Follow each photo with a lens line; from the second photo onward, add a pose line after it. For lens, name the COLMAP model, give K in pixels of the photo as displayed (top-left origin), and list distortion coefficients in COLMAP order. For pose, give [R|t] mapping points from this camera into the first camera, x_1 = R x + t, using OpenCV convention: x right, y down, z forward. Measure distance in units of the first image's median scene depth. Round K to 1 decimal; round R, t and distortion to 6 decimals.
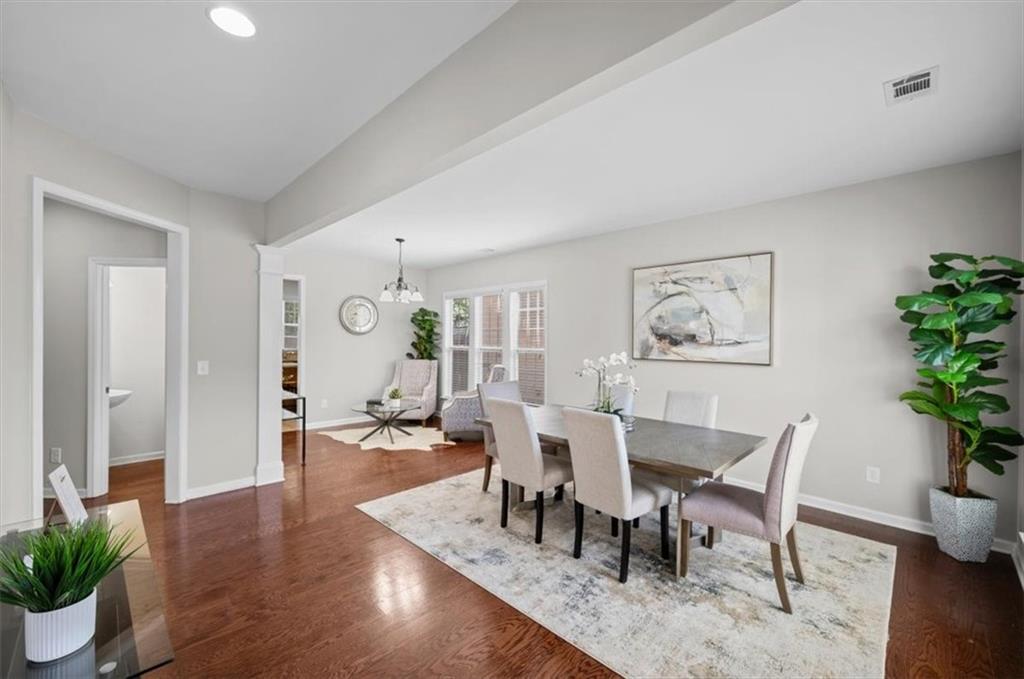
lens RADIAL K [[409.0, 0, 512.0], [0, 409.0, 339.5], [0, 0, 1]] dist [-0.000516, -0.000072]
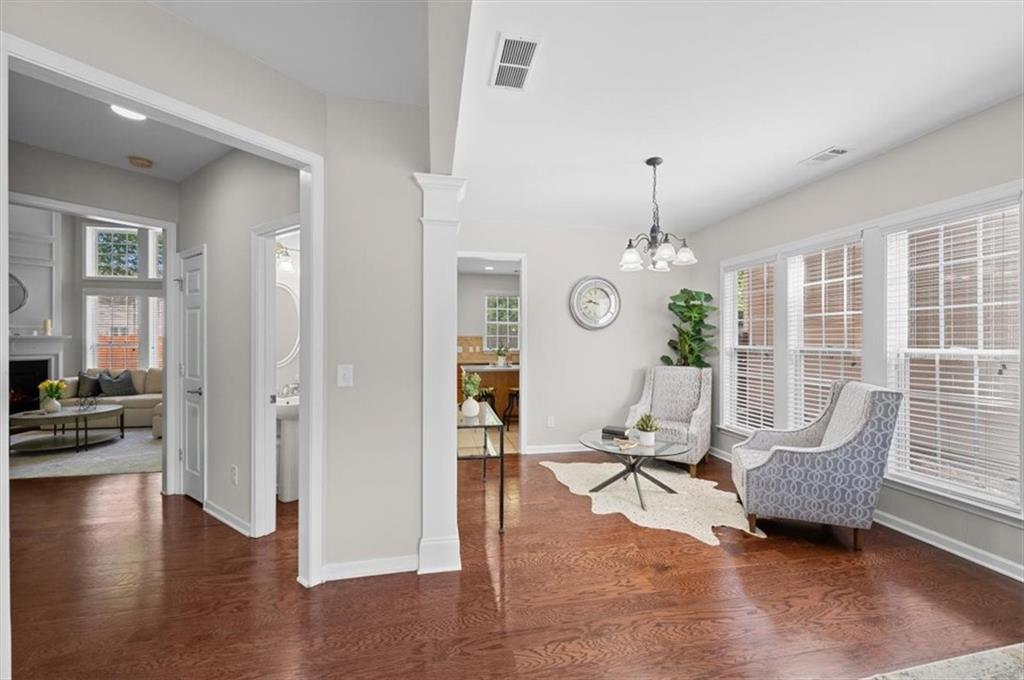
lens RADIAL K [[409.0, 0, 512.0], [0, 409.0, 340.0], [0, 0, 1]] dist [-0.000516, -0.000072]
pose [[0.833975, -0.007430, -0.551752, -0.175610], [0.004940, 0.999970, -0.005999, 0.017928], [0.551780, 0.002277, 0.833987, 0.577224]]
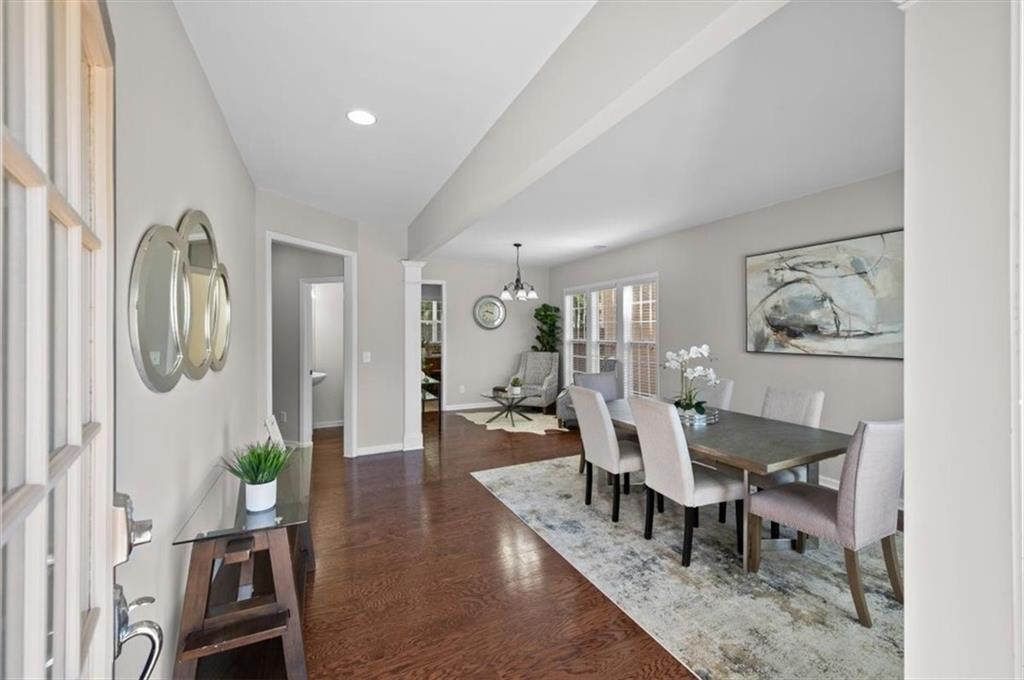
lens RADIAL K [[406.9, 0, 514.0], [0, 406.9, 331.8], [0, 0, 1]] dist [0.001792, -0.000031]
pose [[0.941482, -0.011916, -0.336852, 0.127452], [0.011540, 0.999929, -0.003118, -0.002792], [0.336865, -0.000951, 0.941552, -0.072833]]
